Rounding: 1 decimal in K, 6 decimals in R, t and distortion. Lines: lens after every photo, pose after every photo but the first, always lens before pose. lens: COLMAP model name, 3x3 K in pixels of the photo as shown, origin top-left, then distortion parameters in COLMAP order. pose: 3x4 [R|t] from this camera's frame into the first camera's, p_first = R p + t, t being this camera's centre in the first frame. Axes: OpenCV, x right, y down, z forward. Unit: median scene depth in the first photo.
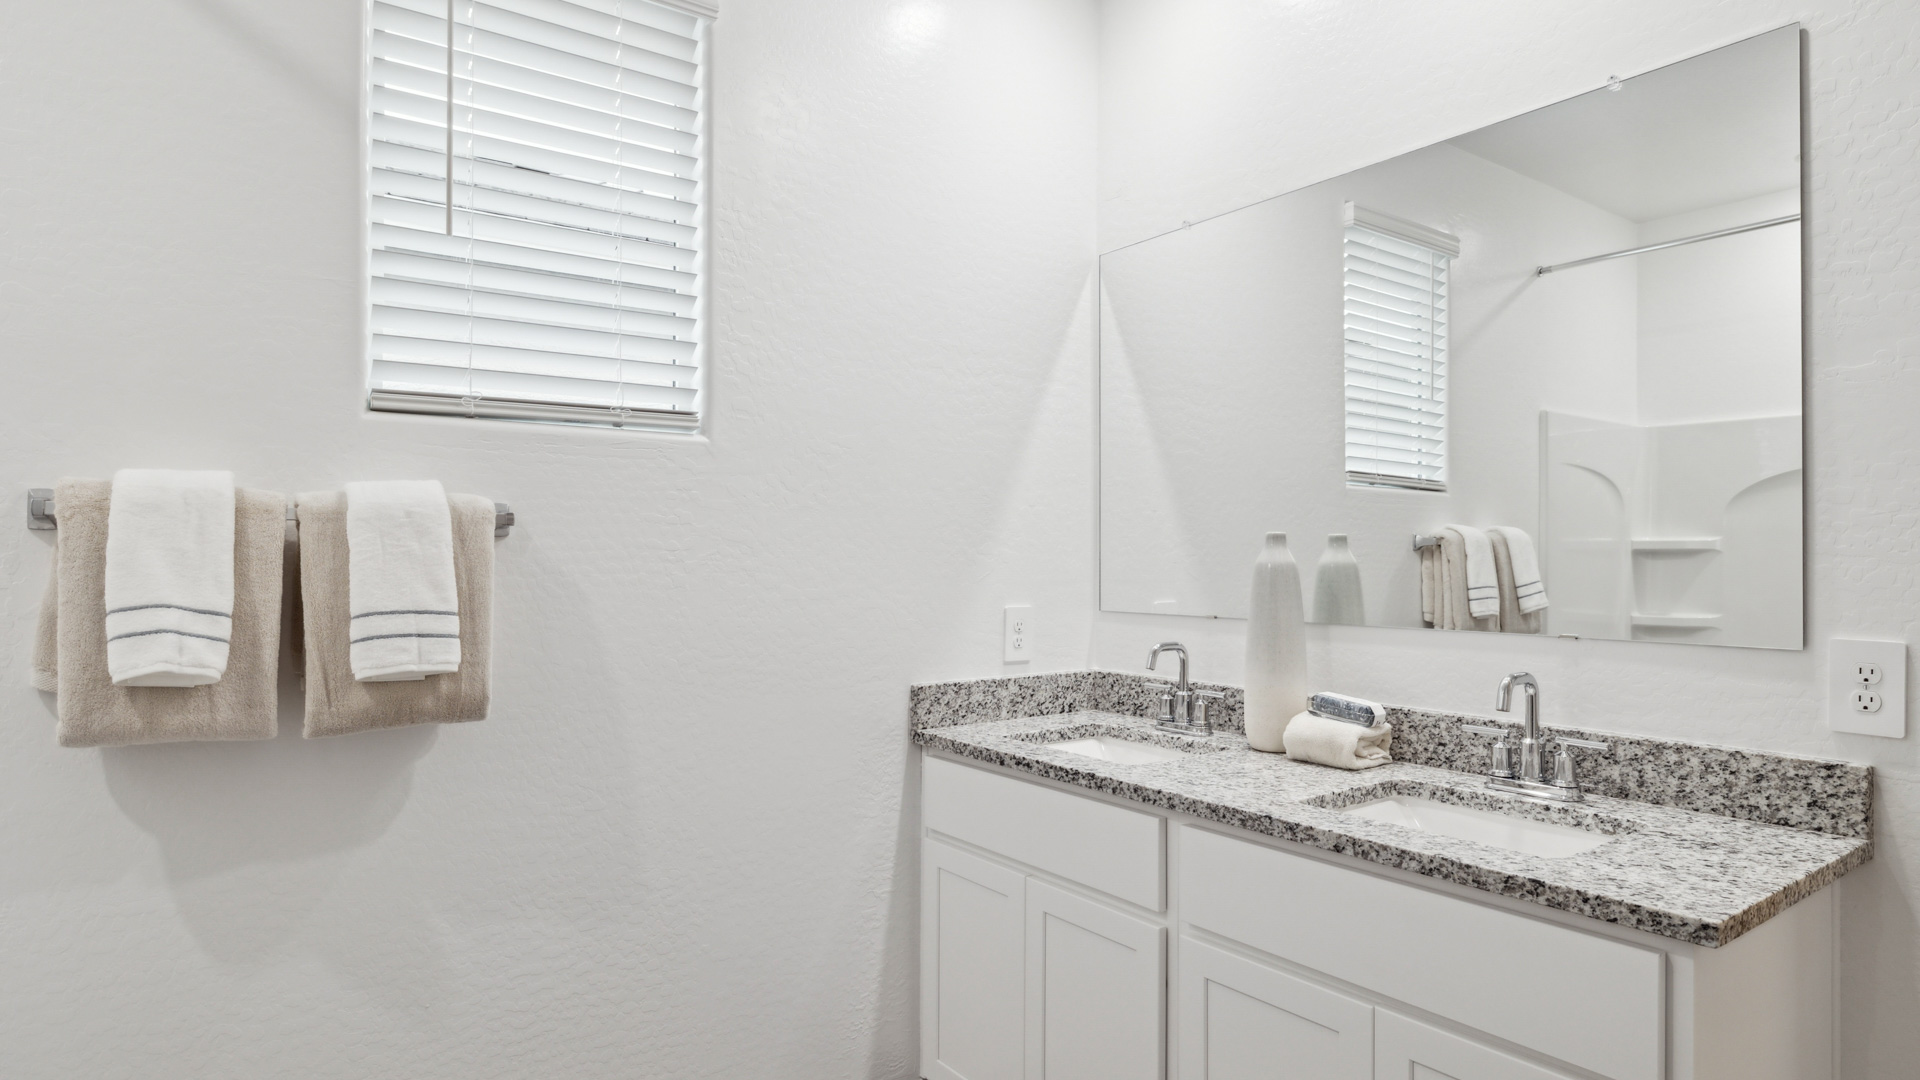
lens RADIAL K [[1069.5, 0, 969.1], [0, 1069.5, 545.2], [0, 0, 1]] dist [-0.003877, -0.000448]
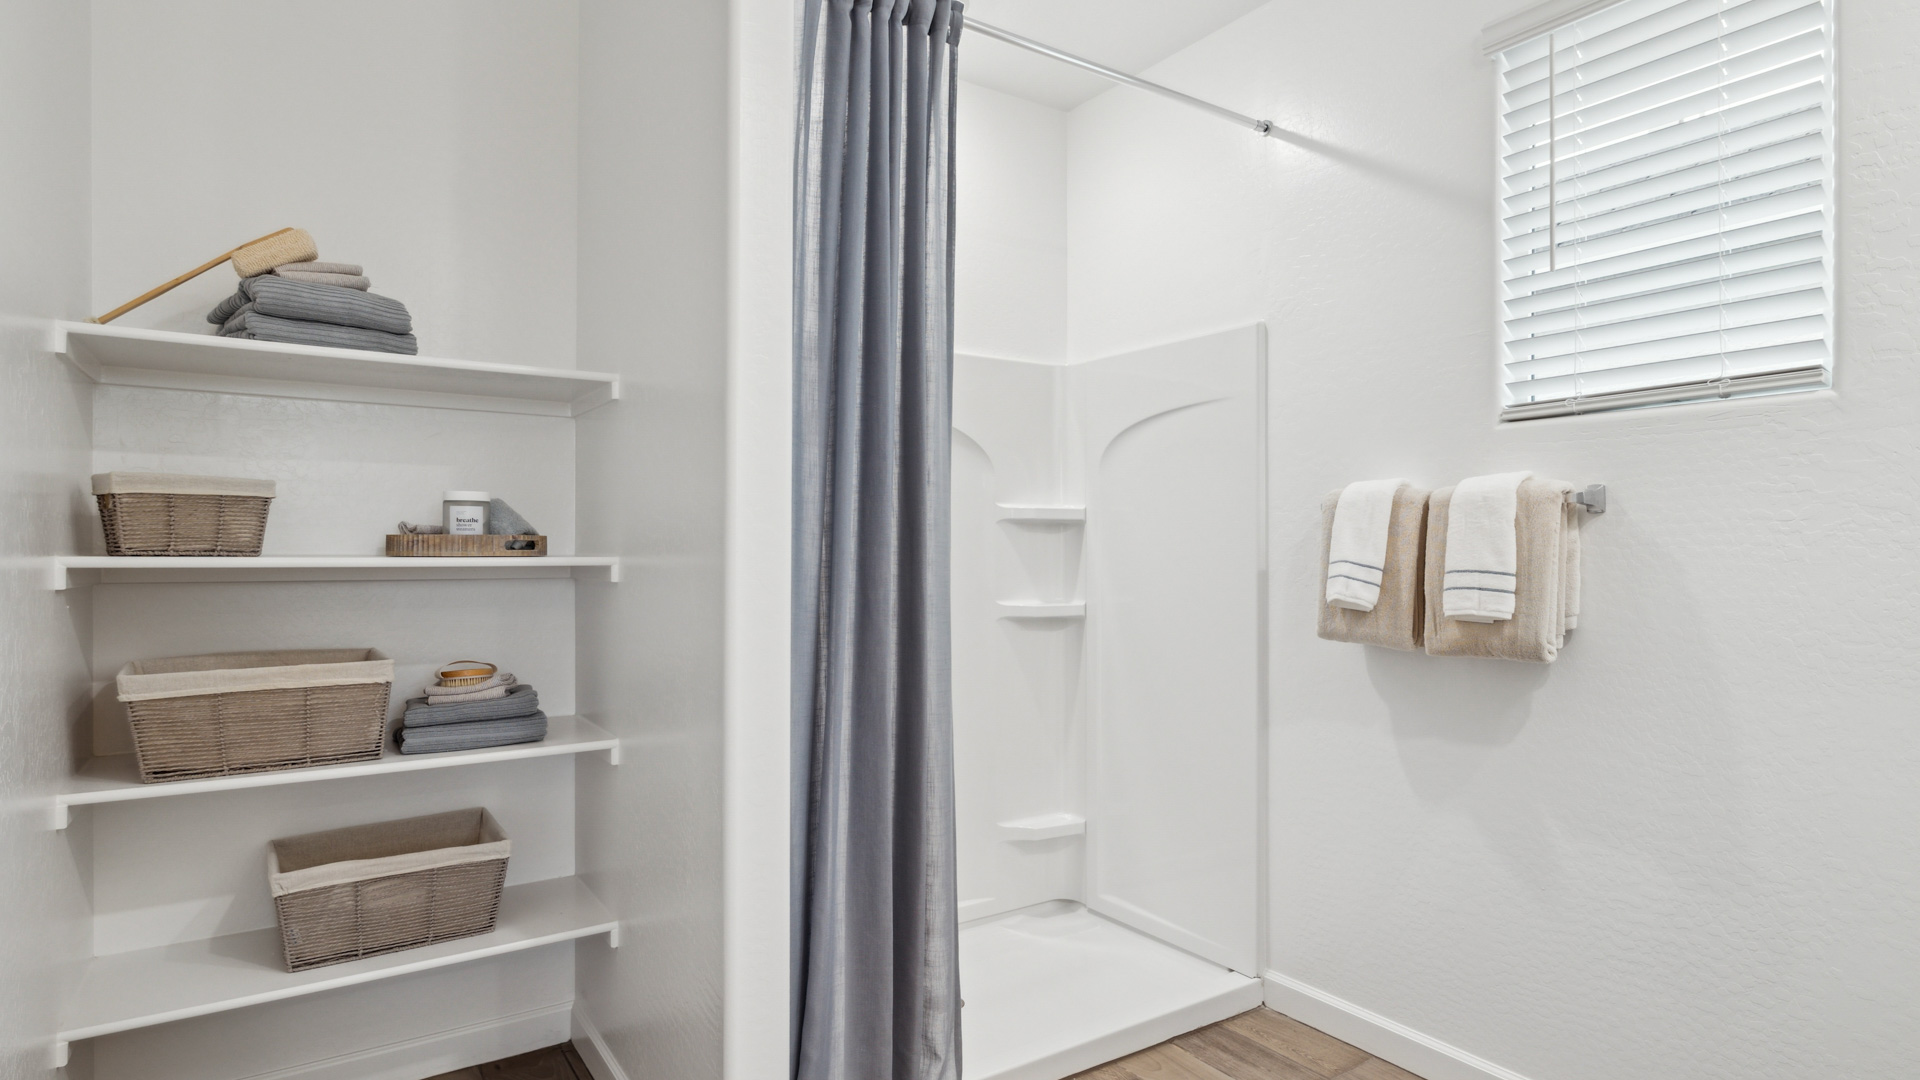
lens RADIAL K [[1069.5, 0, 970.0], [0, 1069.5, 545.2], [0, 0, 1]] dist [-0.003877, -0.000448]
pose [[-0.050428, -0.008426, -0.998692, 0.834090], [0.006401, 0.999941, -0.008759, 0.036076], [0.998707, -0.006835, -0.050371, 0.415436]]
